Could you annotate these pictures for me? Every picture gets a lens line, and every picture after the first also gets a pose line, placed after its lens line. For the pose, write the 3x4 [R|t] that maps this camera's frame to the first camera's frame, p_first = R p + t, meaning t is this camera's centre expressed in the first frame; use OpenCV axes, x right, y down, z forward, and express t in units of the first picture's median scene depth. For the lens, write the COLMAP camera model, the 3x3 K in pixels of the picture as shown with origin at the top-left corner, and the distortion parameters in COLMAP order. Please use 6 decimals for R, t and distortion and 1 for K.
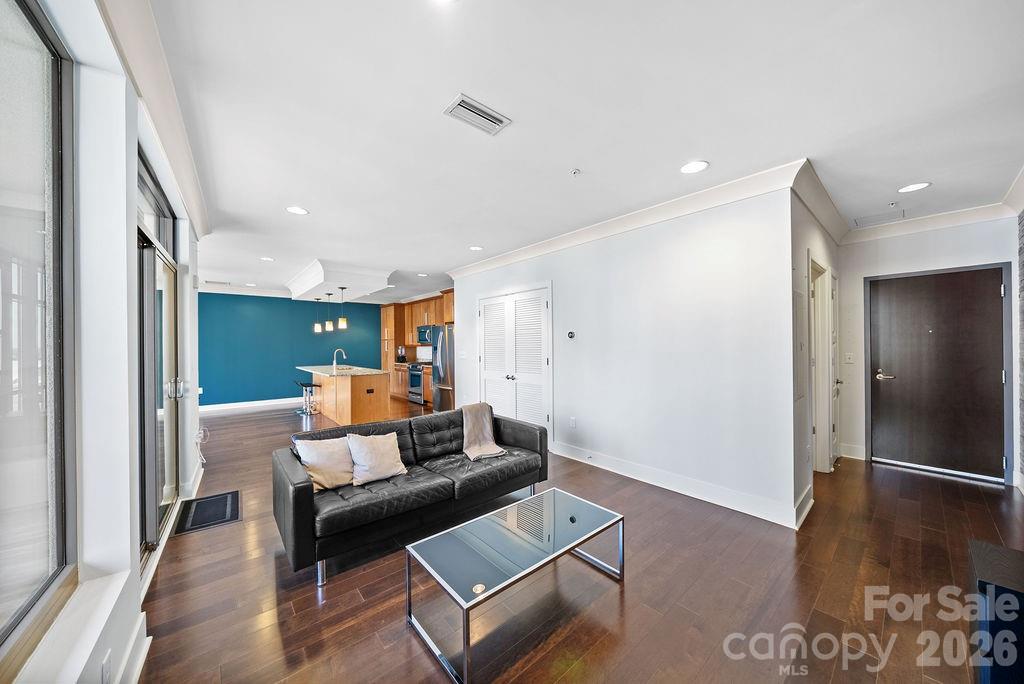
lens RADIAL K [[354.3, 0, 507.2], [0, 354.3, 342.0], [0, 0, 1]] dist [0.001615, 0.000084]
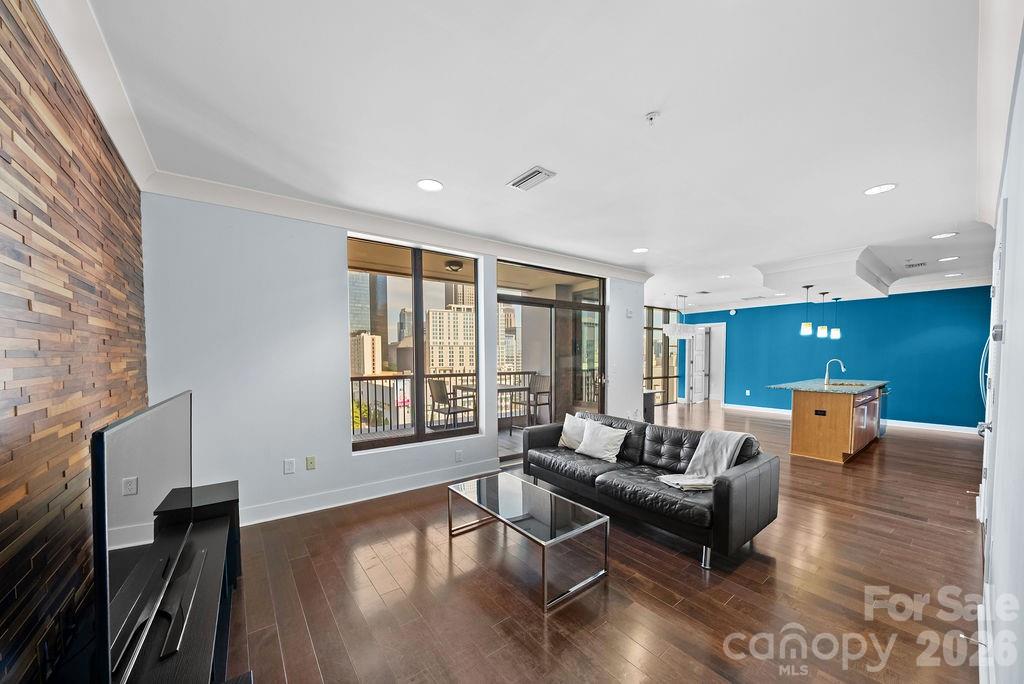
lens RADIAL K [[354.3, 0, 505.3], [0, 354.3, 347.5], [0, 0, 1]] dist [0.001615, 0.000084]
pose [[-0.049637, -0.011307, -0.998703, 0.523524], [0.000637, 0.999935, -0.011353, 0.002720], [0.998767, -0.001200, -0.049627, 0.410816]]
